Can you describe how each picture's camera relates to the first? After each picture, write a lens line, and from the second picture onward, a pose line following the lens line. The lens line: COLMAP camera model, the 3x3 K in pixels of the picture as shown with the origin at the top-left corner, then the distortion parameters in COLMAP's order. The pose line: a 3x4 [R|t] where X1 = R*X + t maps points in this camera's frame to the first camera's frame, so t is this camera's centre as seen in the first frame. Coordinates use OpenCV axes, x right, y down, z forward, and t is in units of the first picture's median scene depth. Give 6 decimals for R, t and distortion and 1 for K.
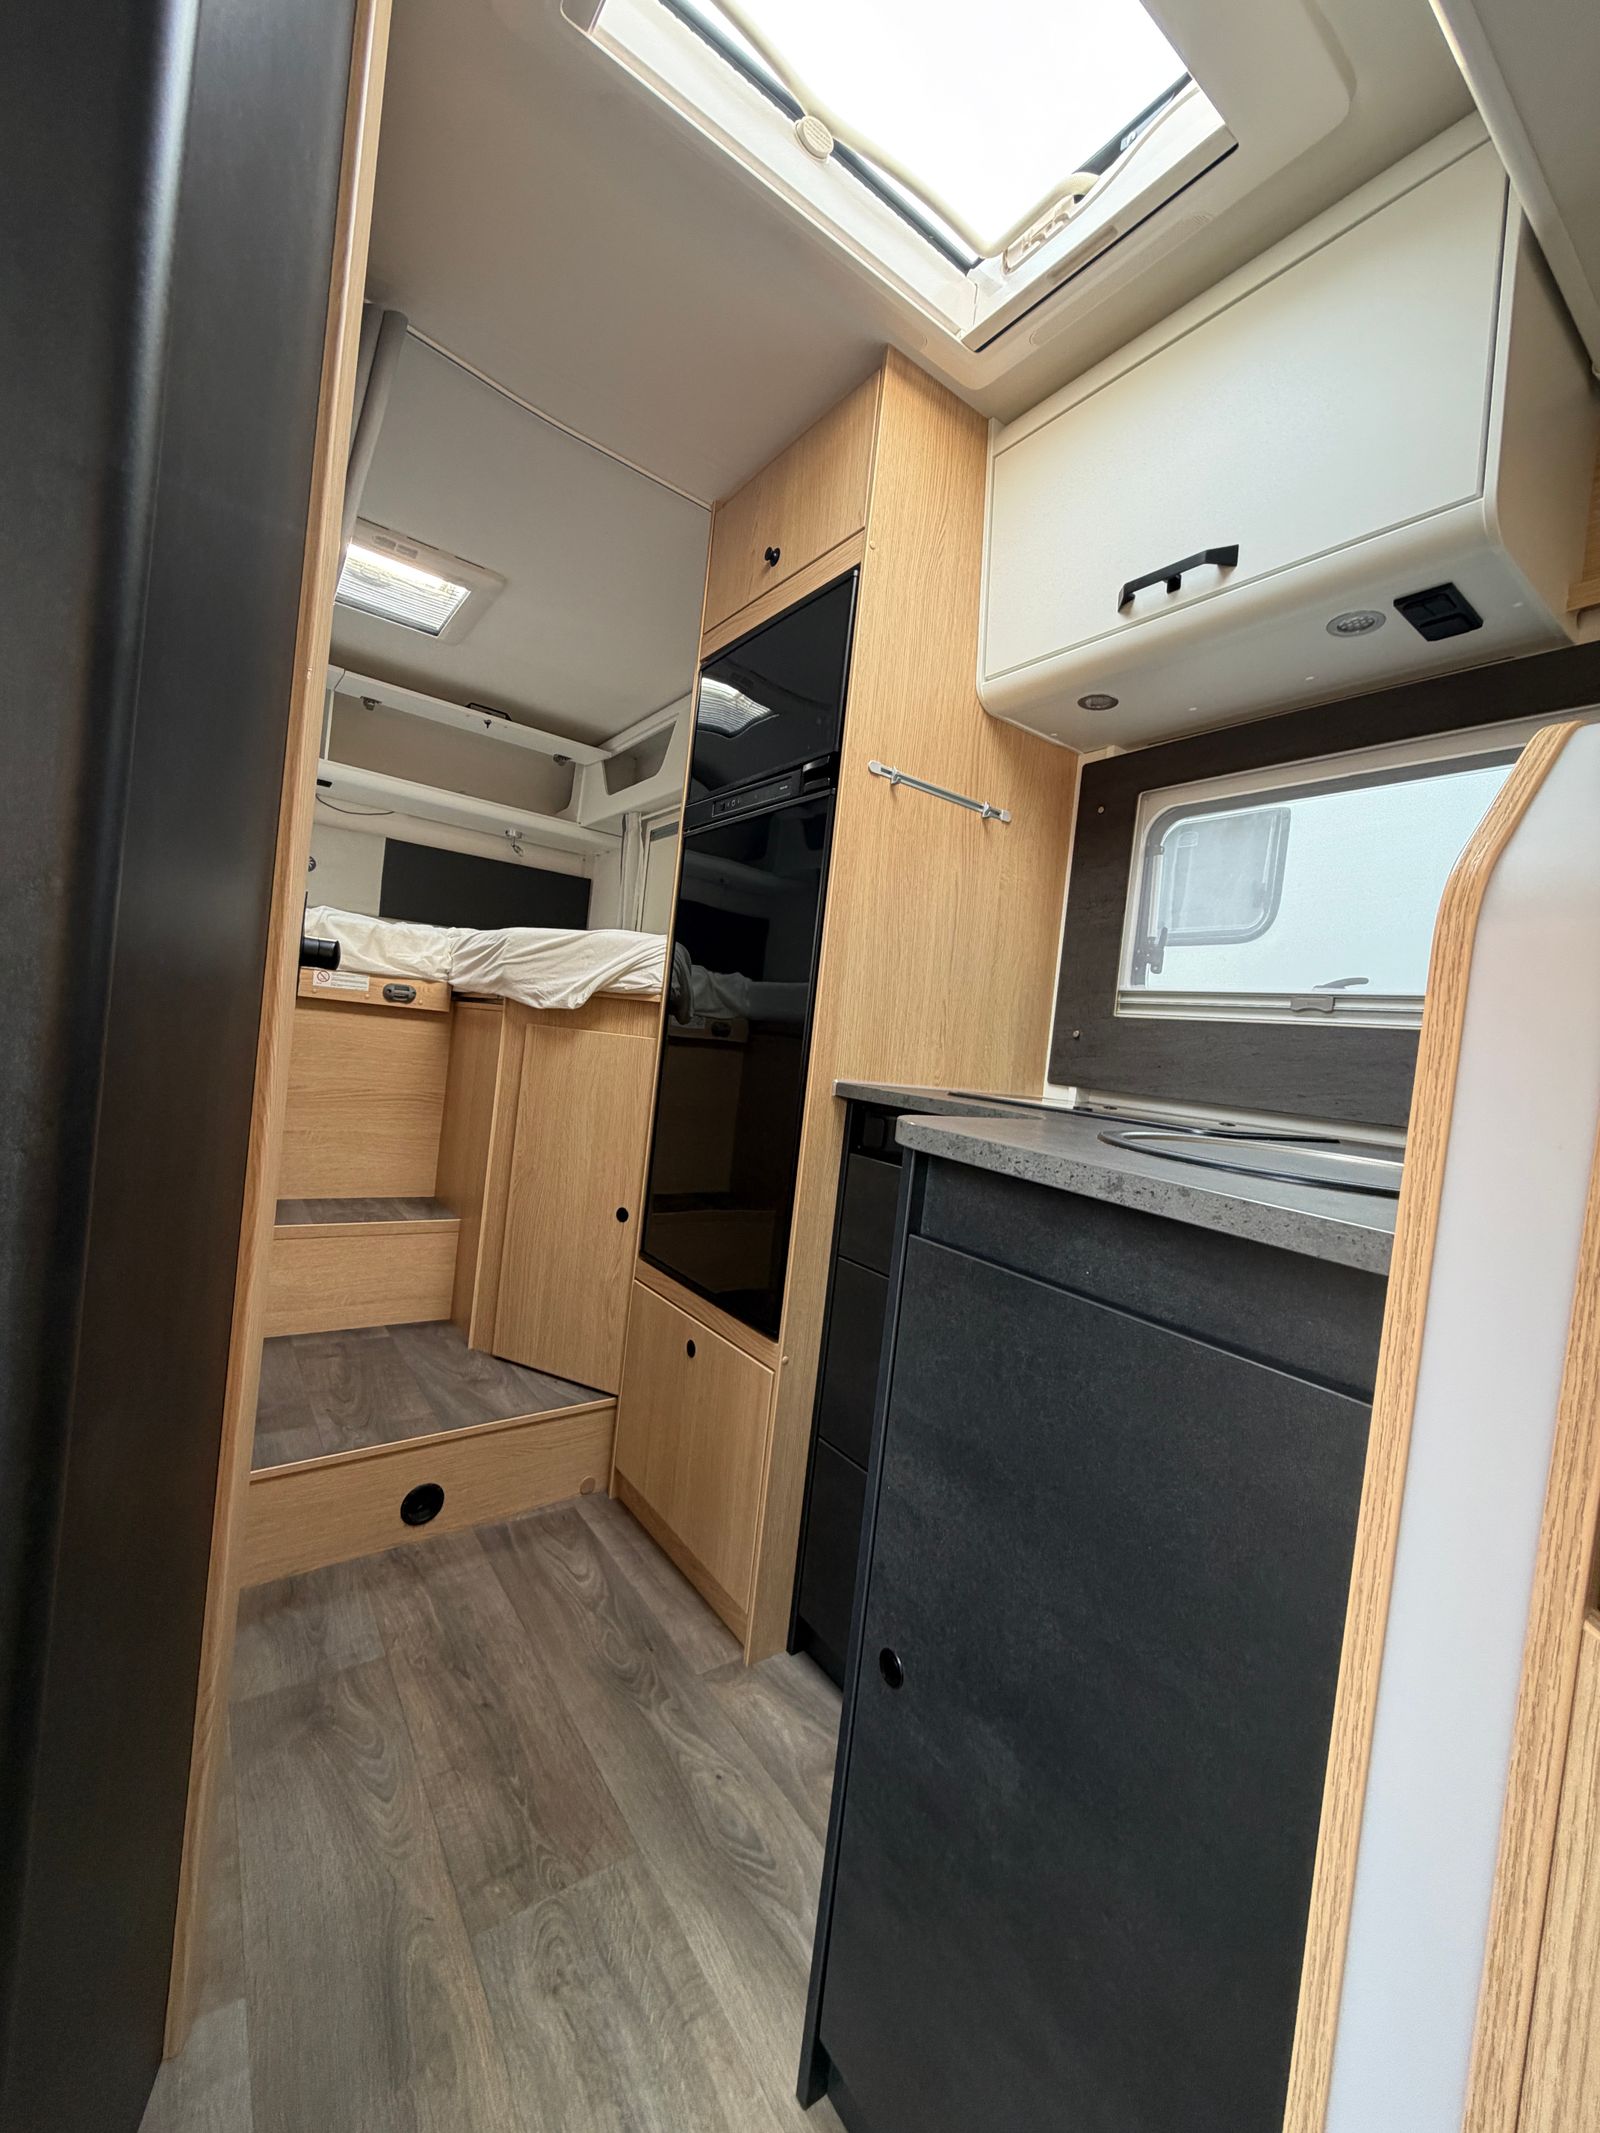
lens RADIAL K [[856.3, 0, 809.1], [0, 856.3, 1063.2], [0, 0, 1]] dist [-0.000082, -0.000011]
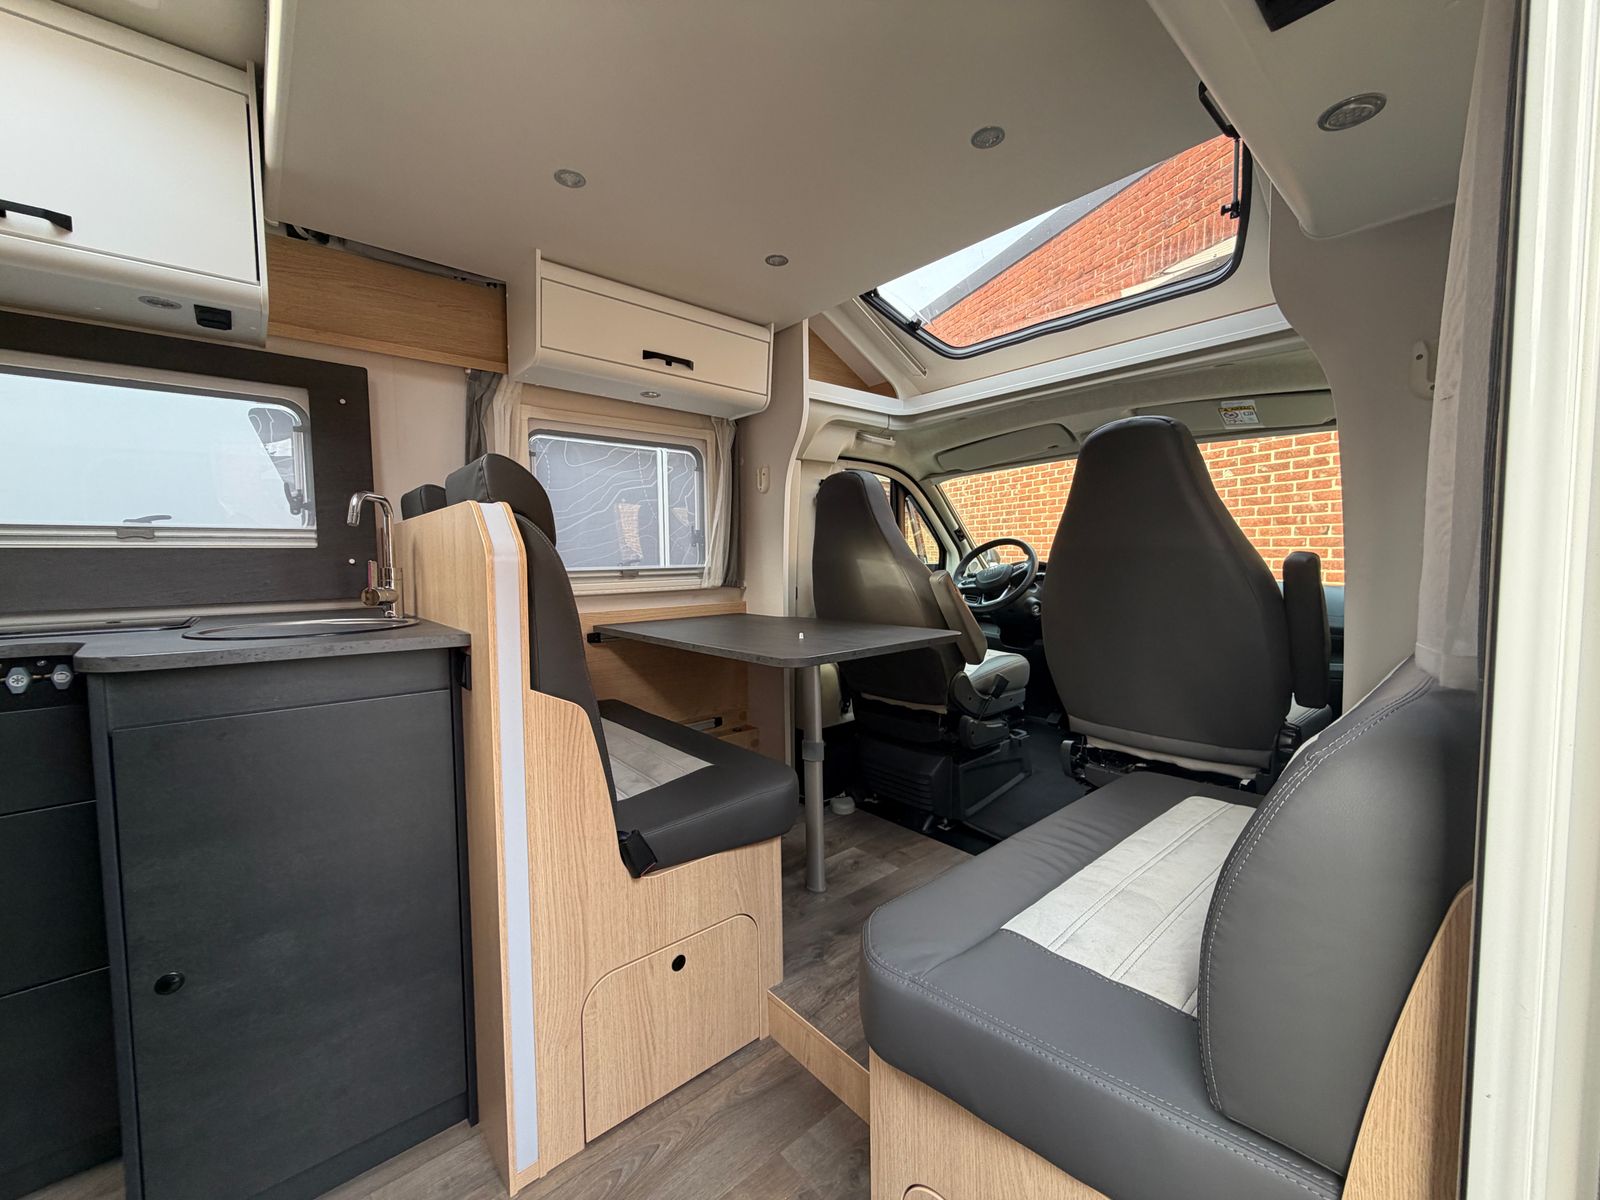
lens RADIAL K [[642.3, 0, 796.9], [0, 642.3, 599.9], [0, 0, 1]] dist [-0.000082, -0.000011]
pose [[-0.079638, -0.163518, 0.983321, -0.656273], [0.026756, 0.985748, 0.166089, -0.112844], [-0.996465, 0.039536, -0.074127, -0.079341]]
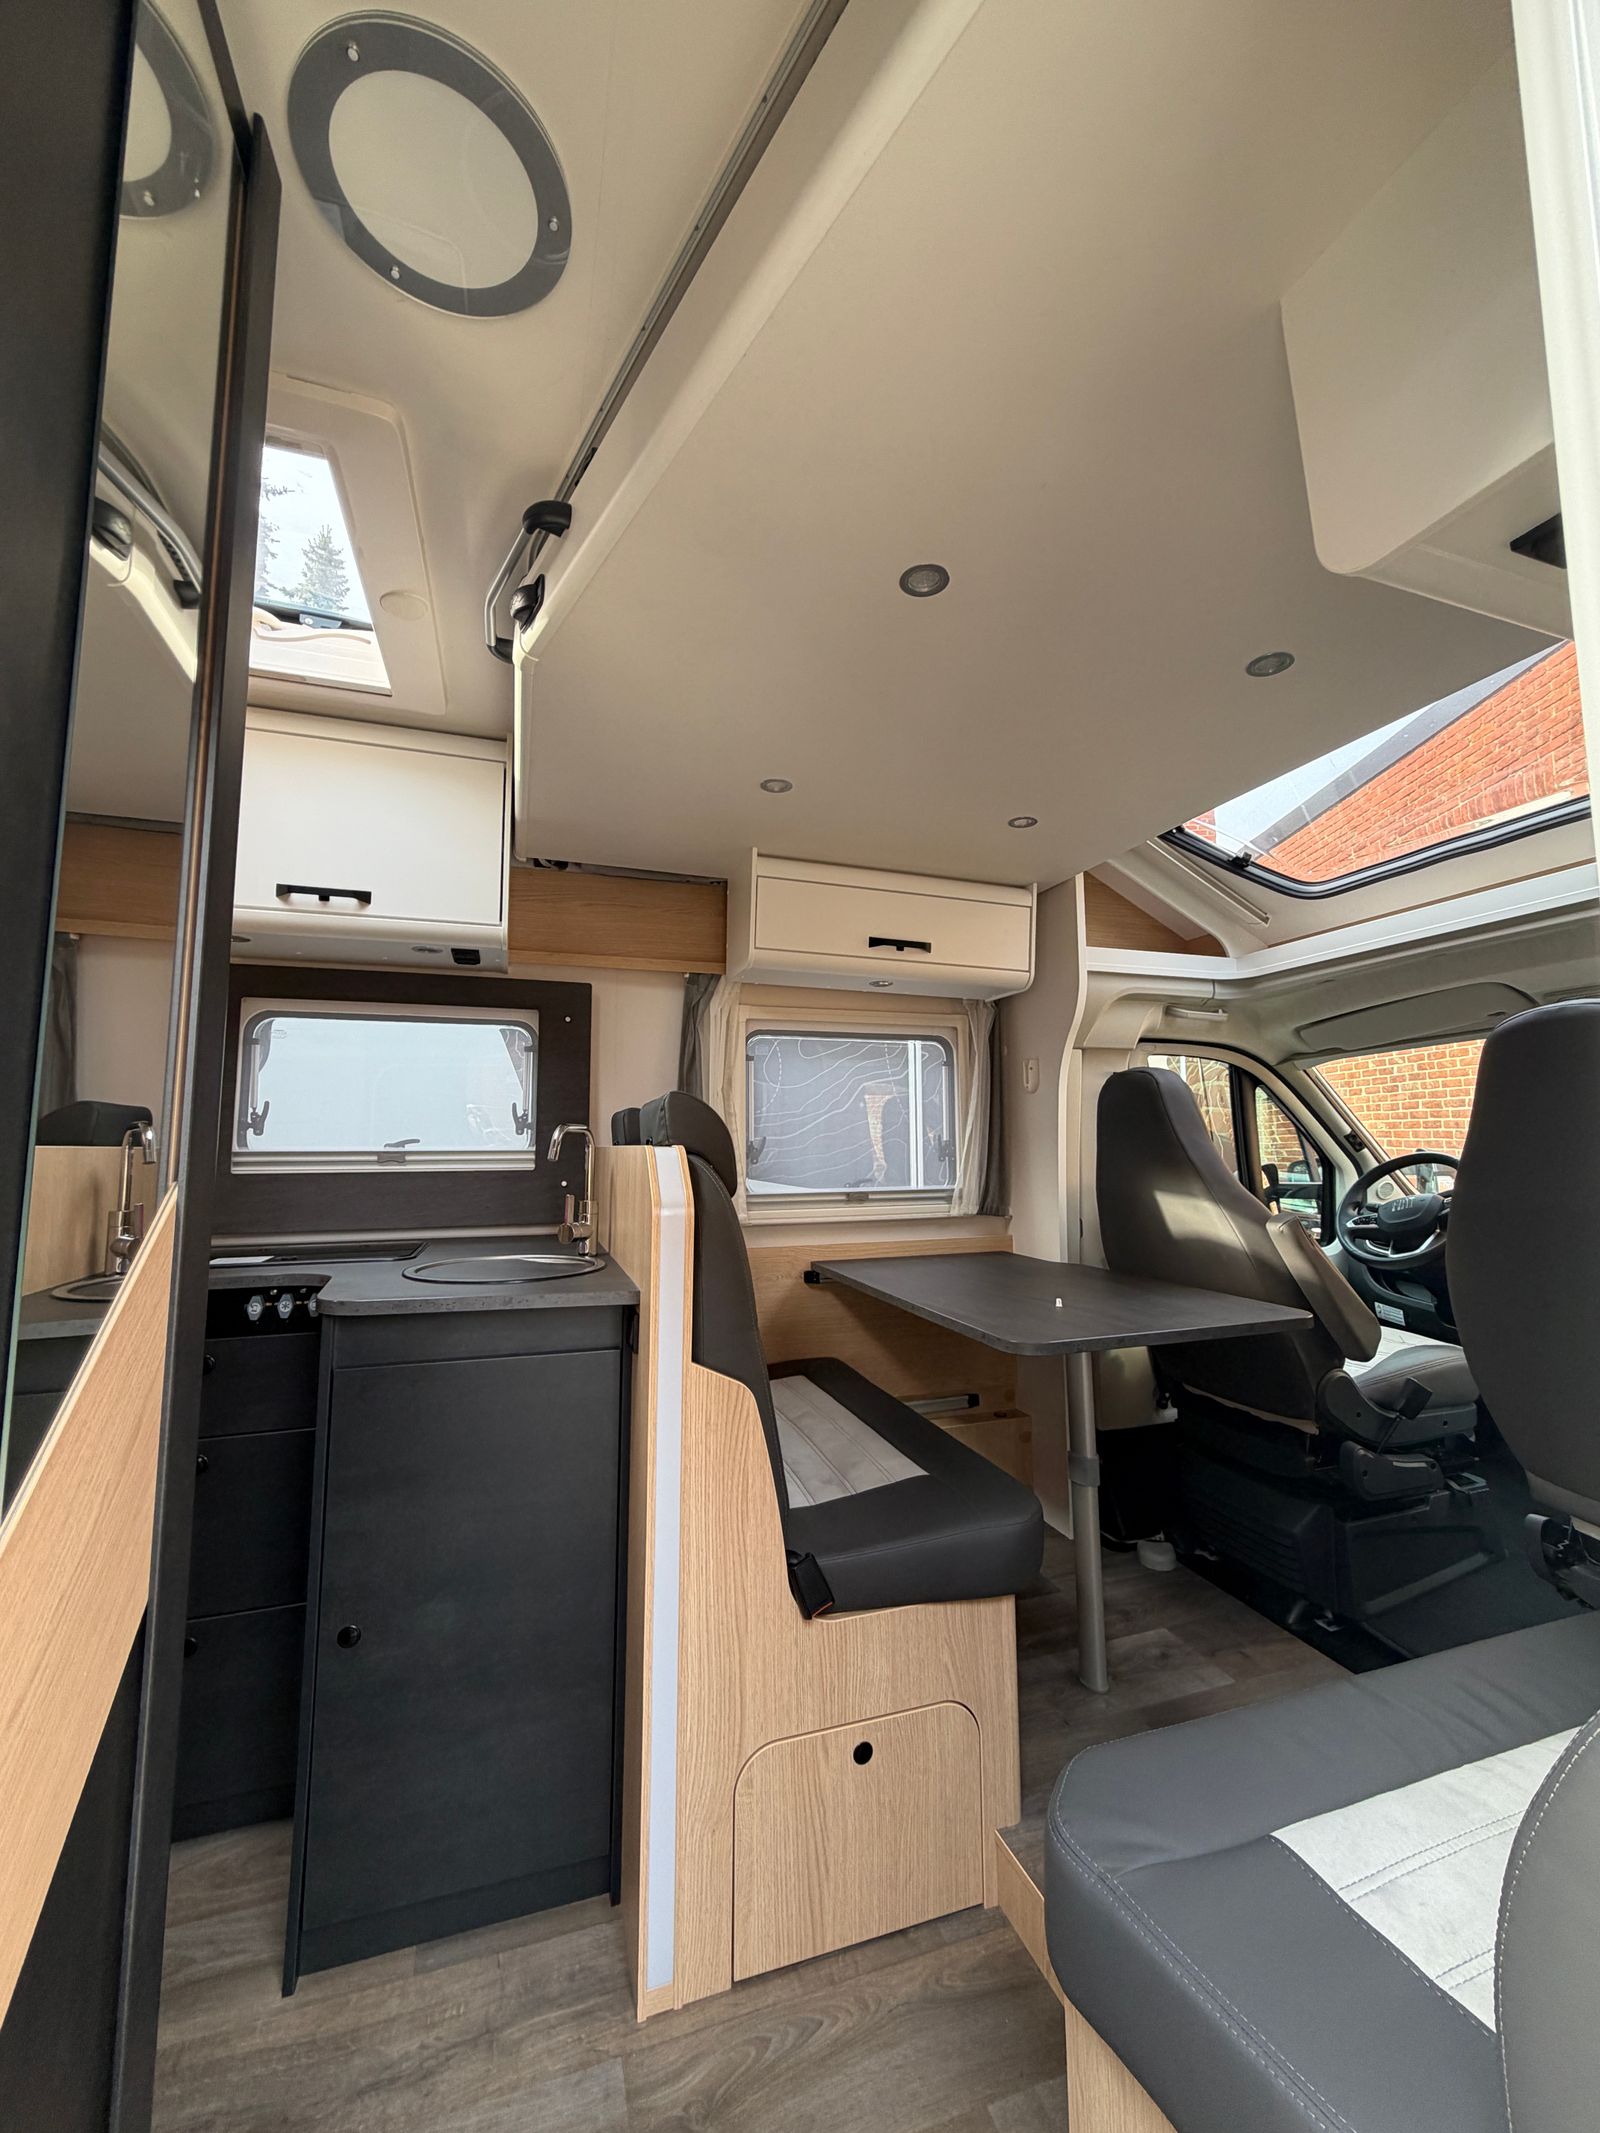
lens RADIAL K [[856.3, 0, 799.9], [0, 856.3, 1057.8], [0, 0, 1]] dist [-0.000082, -0.000011]
pose [[0.301759, -0.007043, 0.953358, -0.723049], [0.055780, 0.998390, -0.010280, -0.201414], [-0.951751, 0.056280, 0.301667, -0.227672]]
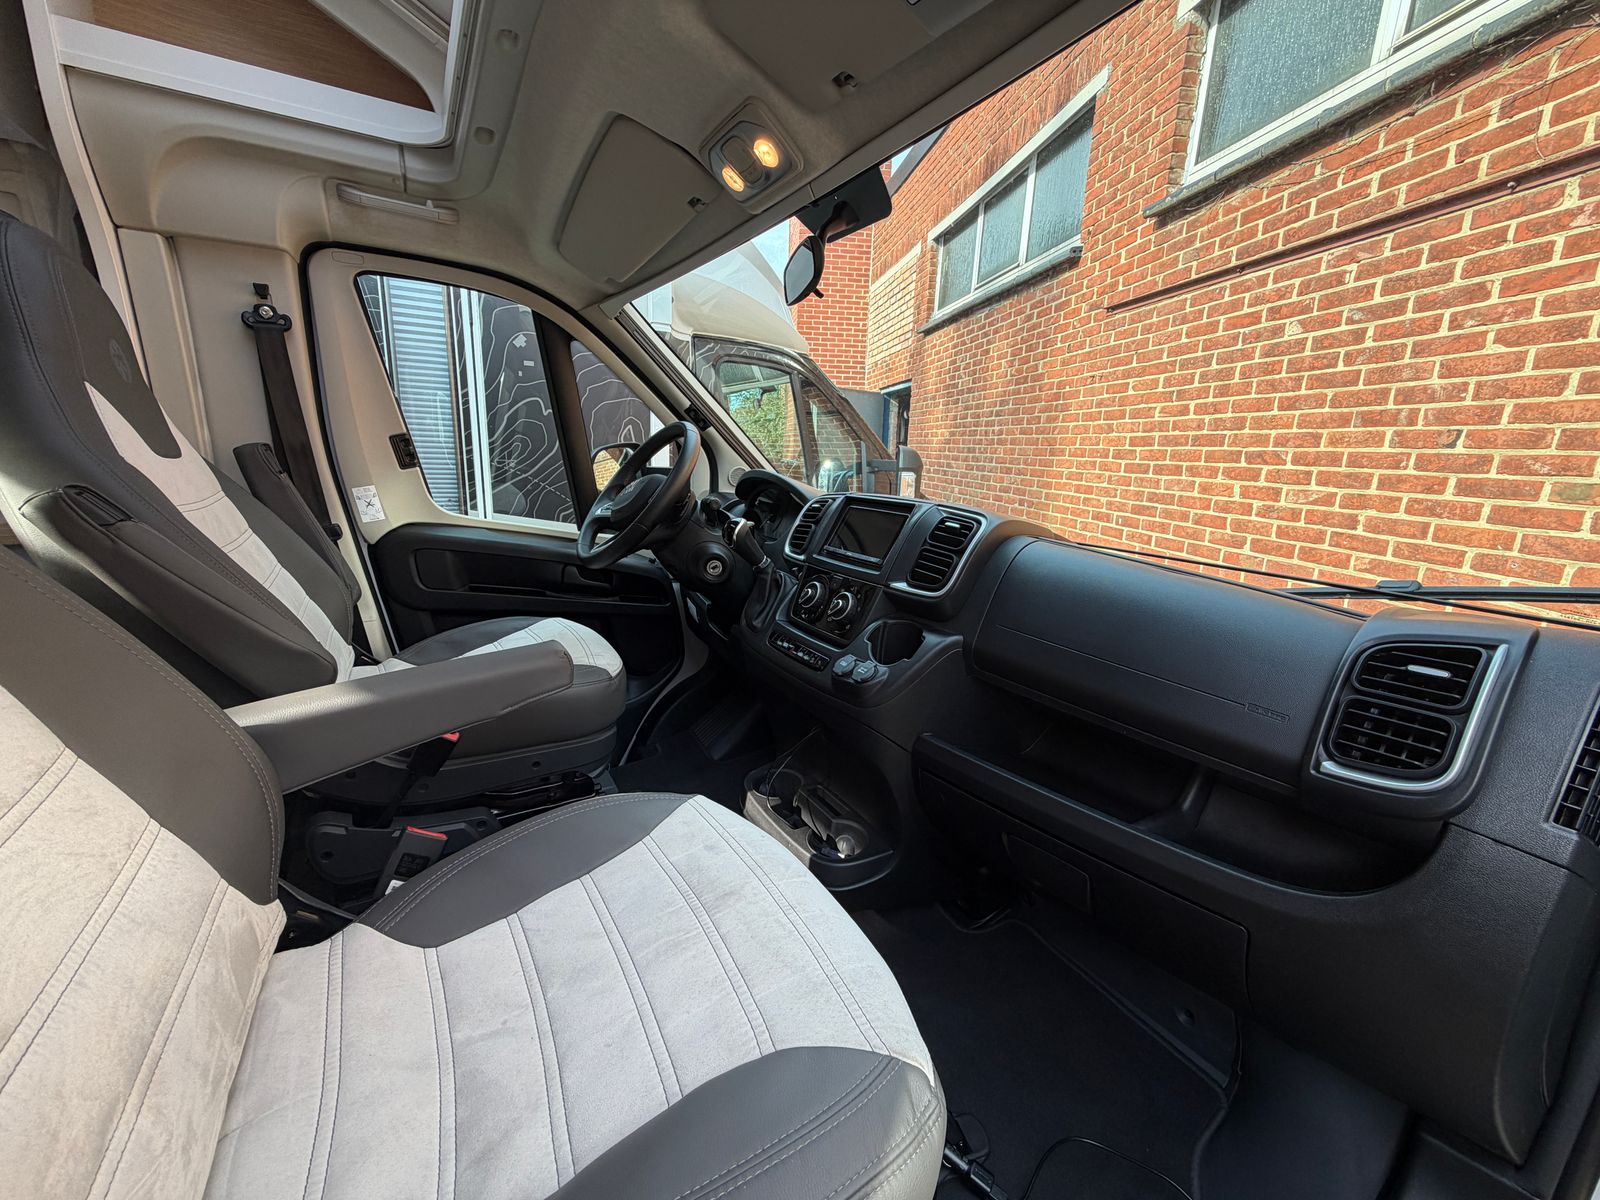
lens RADIAL K [[642.3, 0, 797.3], [0, 642.3, 603.8], [0, 0, 1]] dist [-0.000082, -0.000011]
pose [[0.099162, -0.318692, 0.942657, 0.343970], [-0.001218, 0.947286, 0.320385, 0.004041], [-0.995071, -0.032918, 0.093546, -1.269641]]
